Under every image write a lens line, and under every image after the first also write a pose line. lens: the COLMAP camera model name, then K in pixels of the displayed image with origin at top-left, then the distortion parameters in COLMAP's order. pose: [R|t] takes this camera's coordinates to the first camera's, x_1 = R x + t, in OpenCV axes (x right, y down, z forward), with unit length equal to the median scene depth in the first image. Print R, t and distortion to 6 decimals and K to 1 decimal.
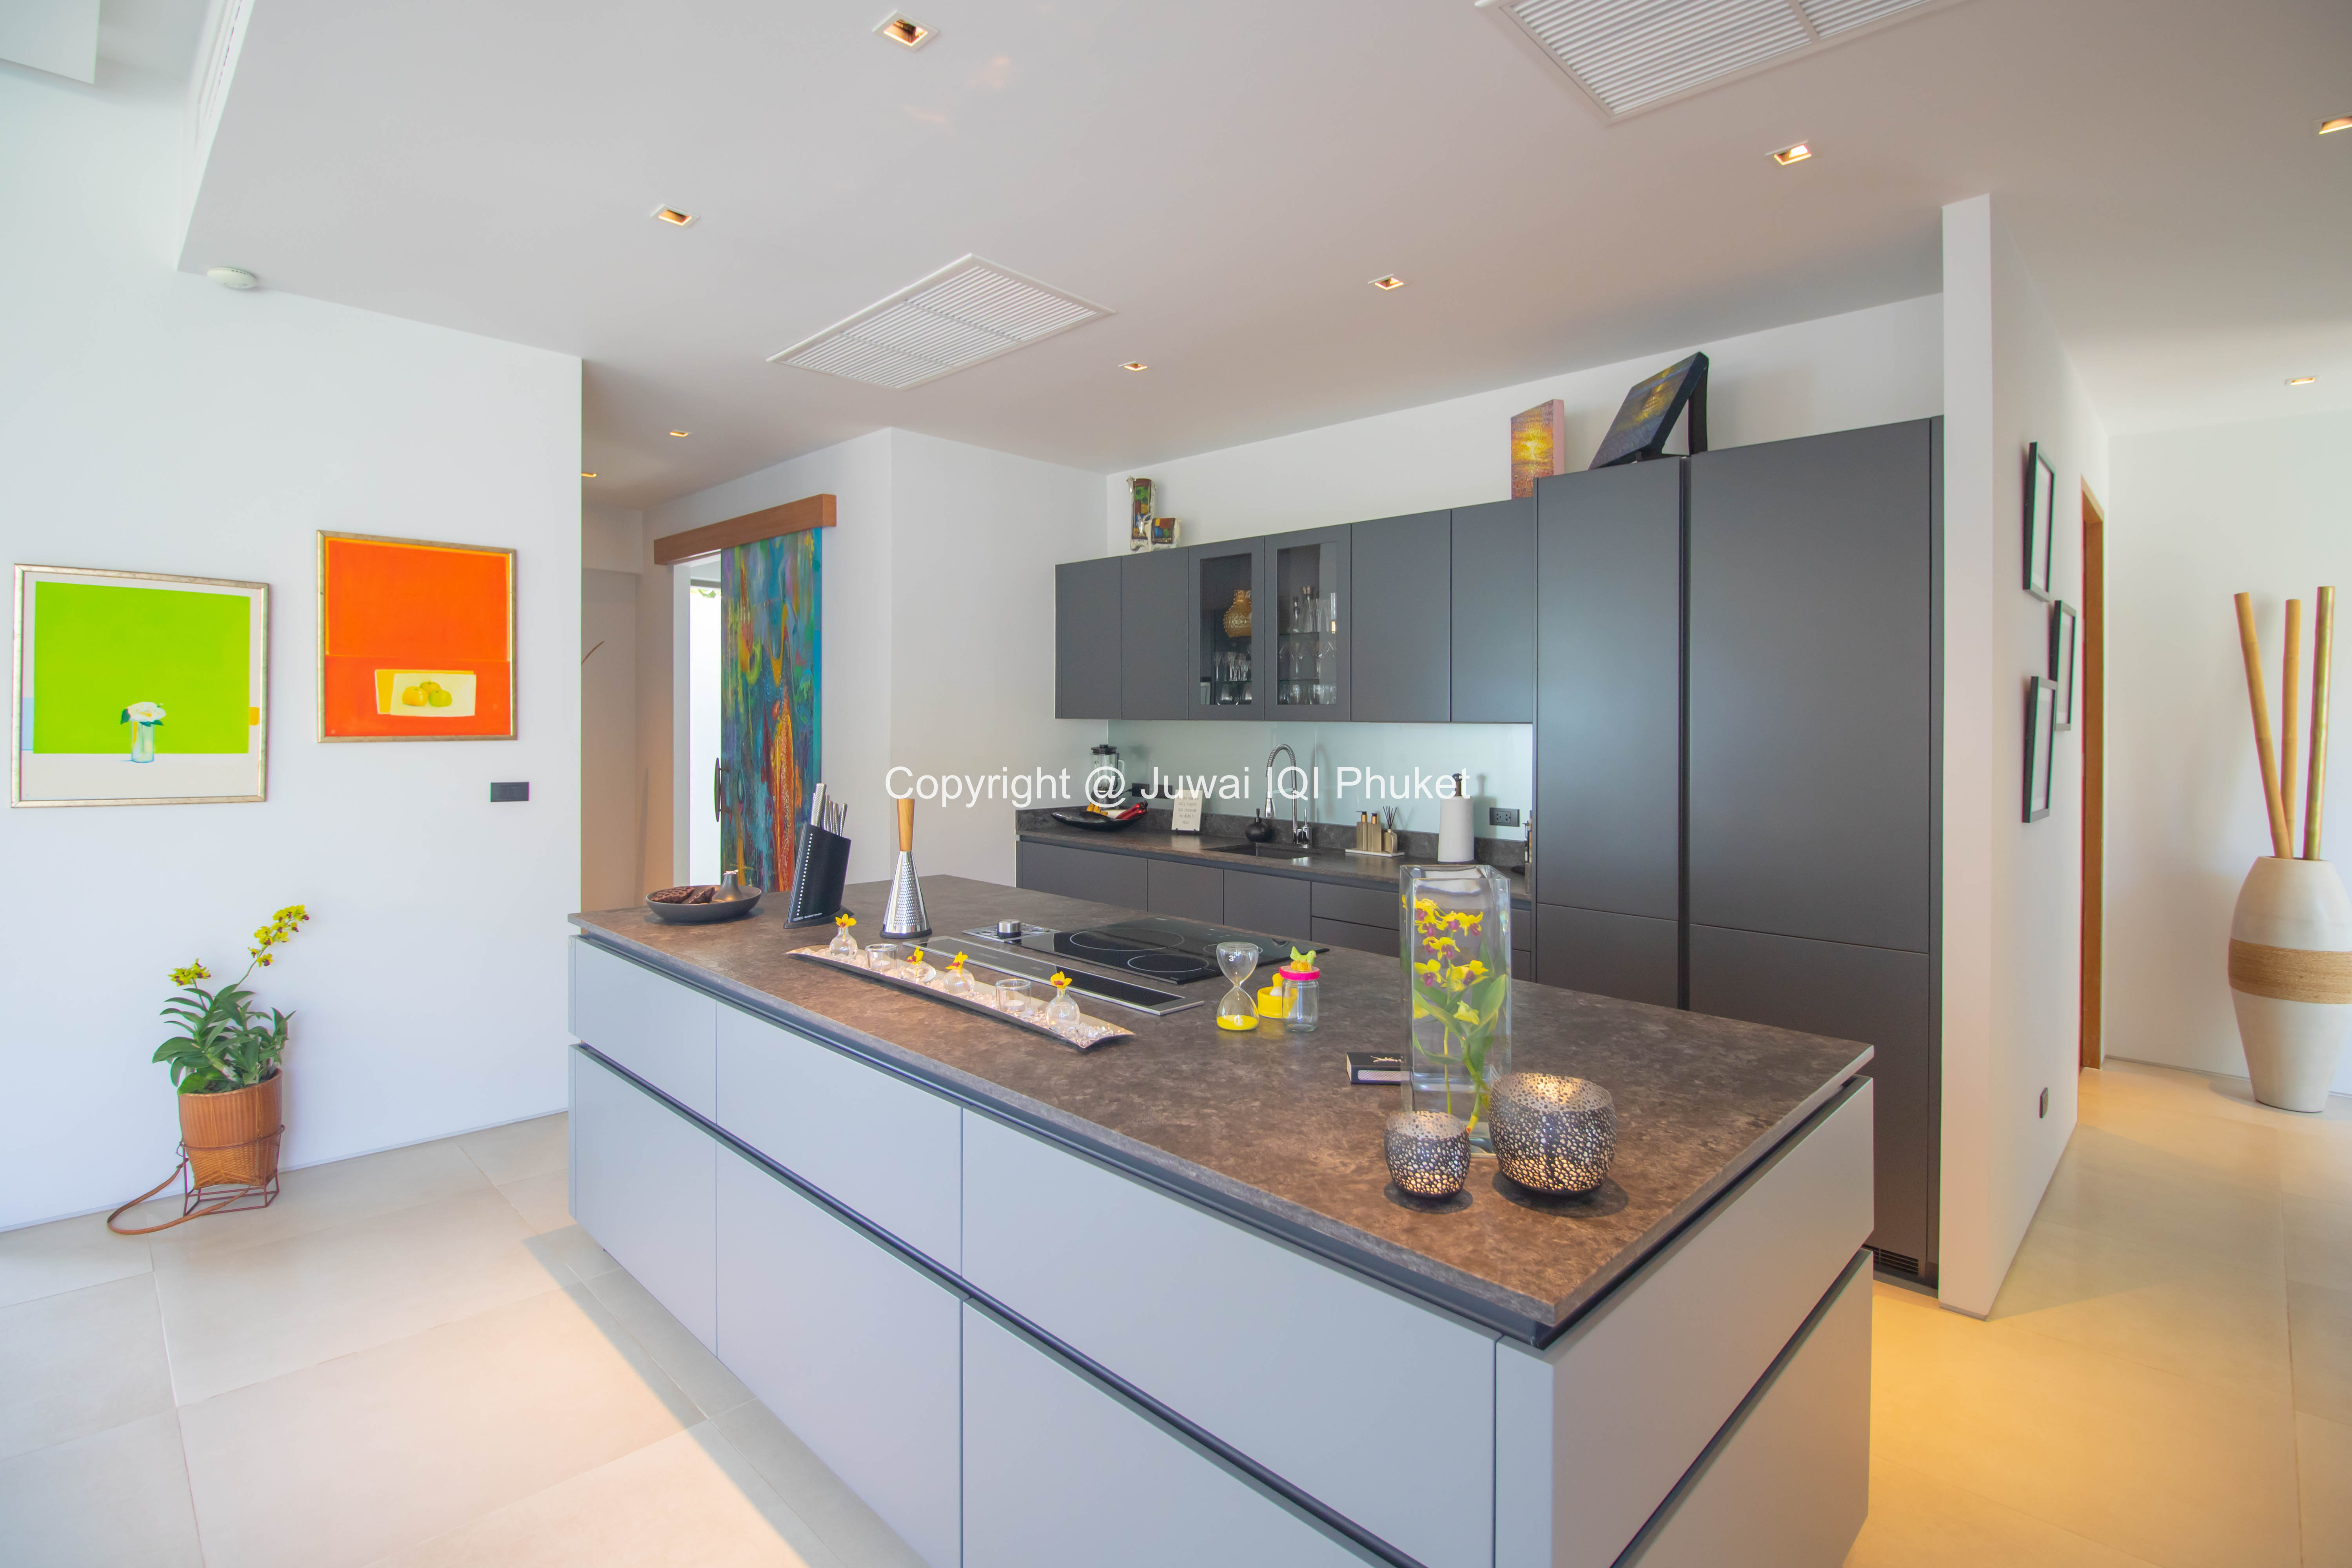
lens RADIAL K [[1096.1, 0, 1191.9], [0, 1096.1, 731.7], [0, 0, 1]] dist [0.003749, -0.010829]
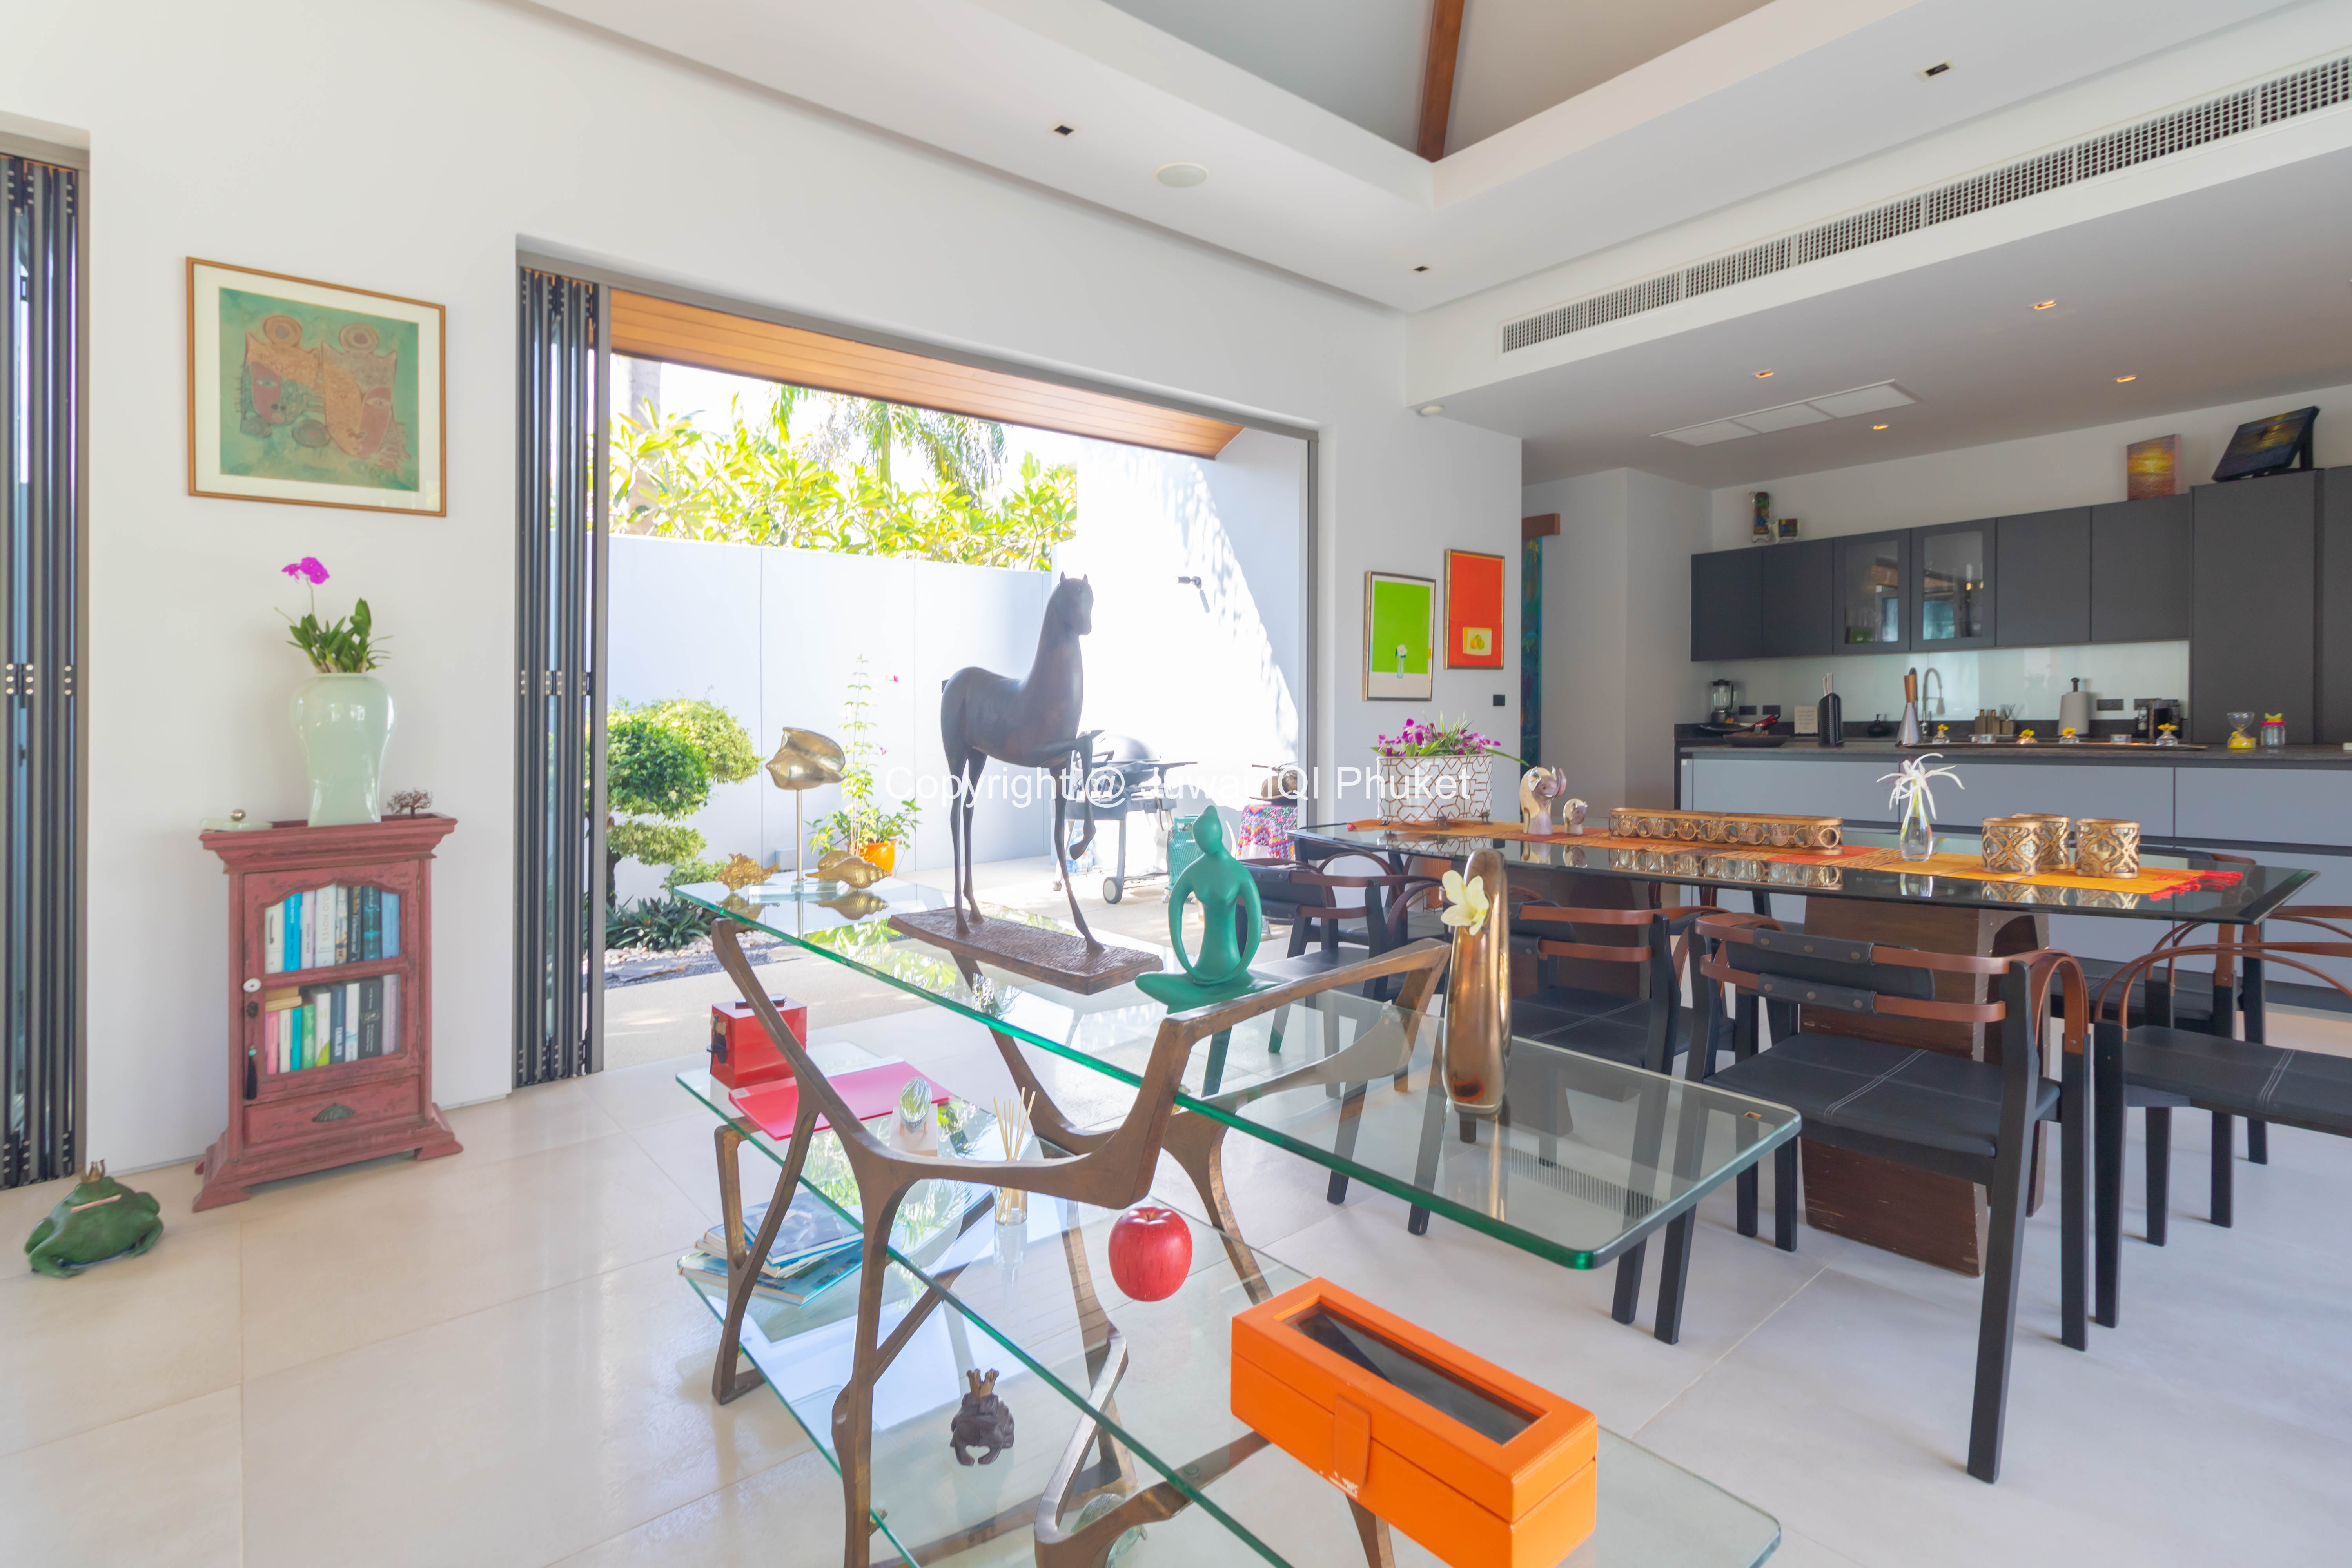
lens RADIAL K [[1109.8, 0, 1165.5], [0, 1109.8, 723.9], [0, 0, 1]] dist [0.002098, 0.000549]
pose [[0.992963, -0.023586, -0.116055, -0.783501], [0.023253, 0.999721, -0.004223, 0.071942], [0.116122, 0.001494, 0.993234, -0.632209]]
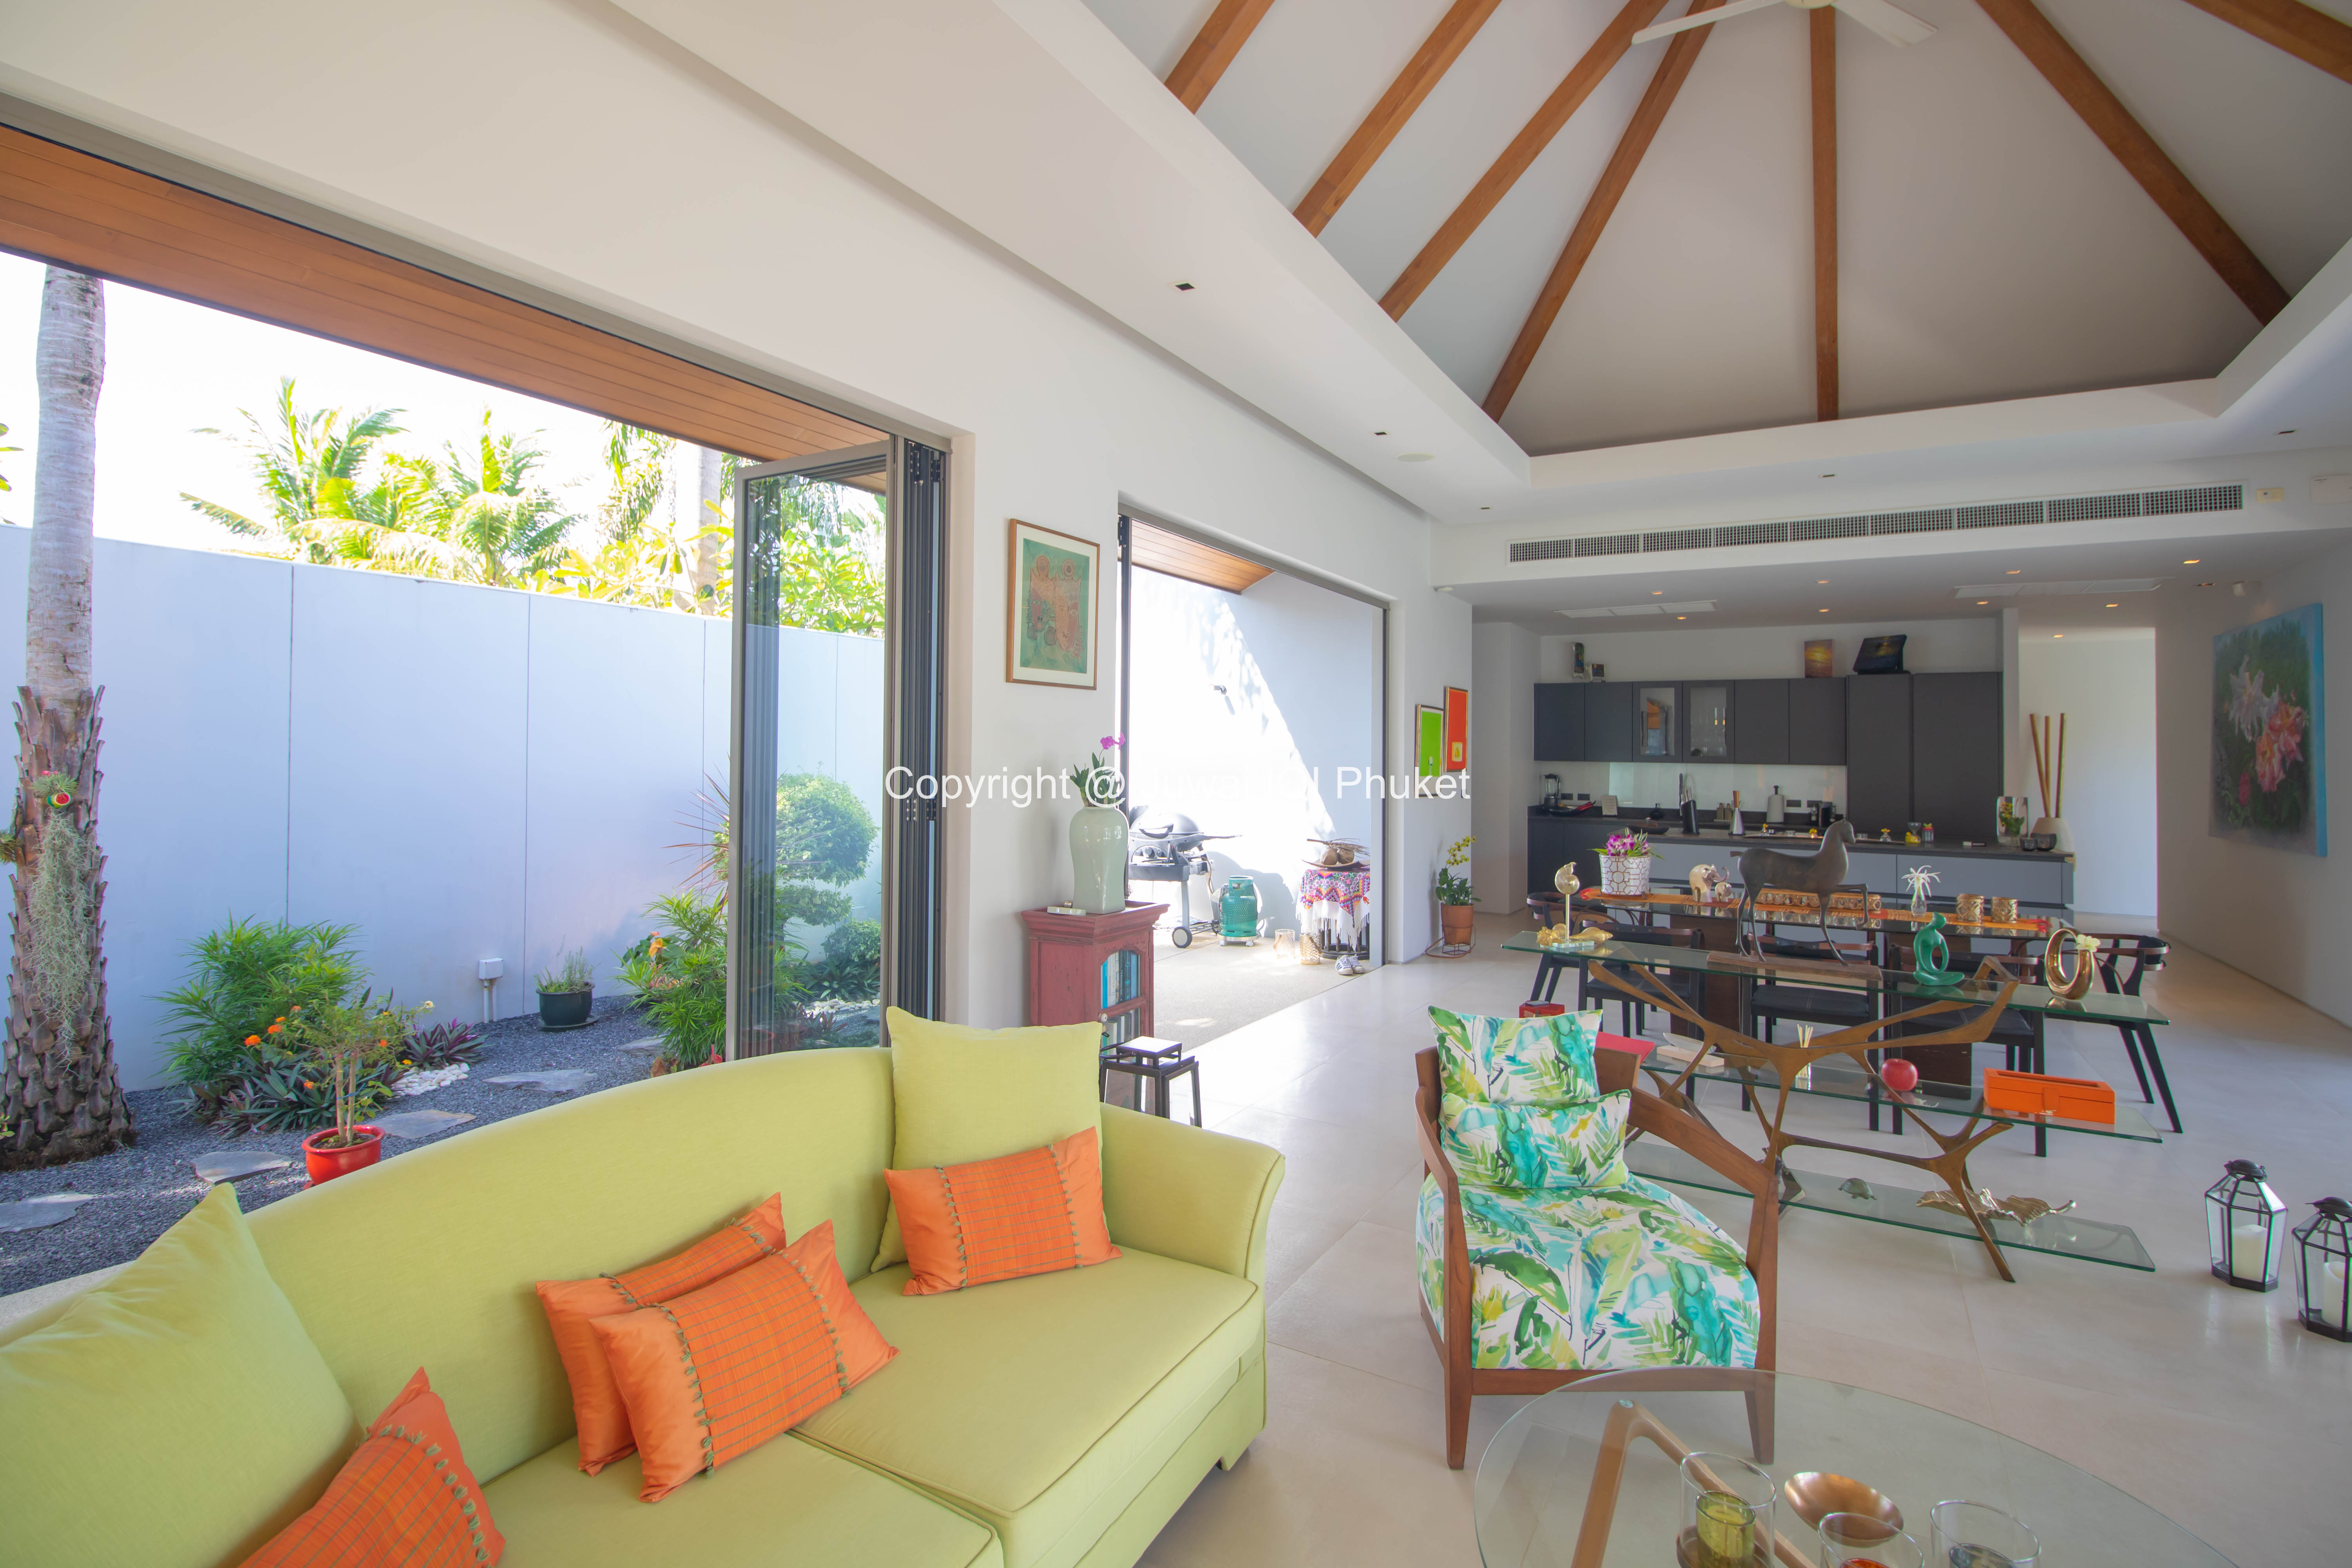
lens RADIAL K [[1096.1, 0, 1191.9], [0, 1096.1, 731.7], [0, 0, 1]] dist [0.003749, -0.010829]
pose [[0.973799, 0.011314, 0.227128, -1.436956], [-0.004763, 0.999557, -0.029372, -0.004179], [-0.227360, 0.027520, 0.973422, -0.966762]]
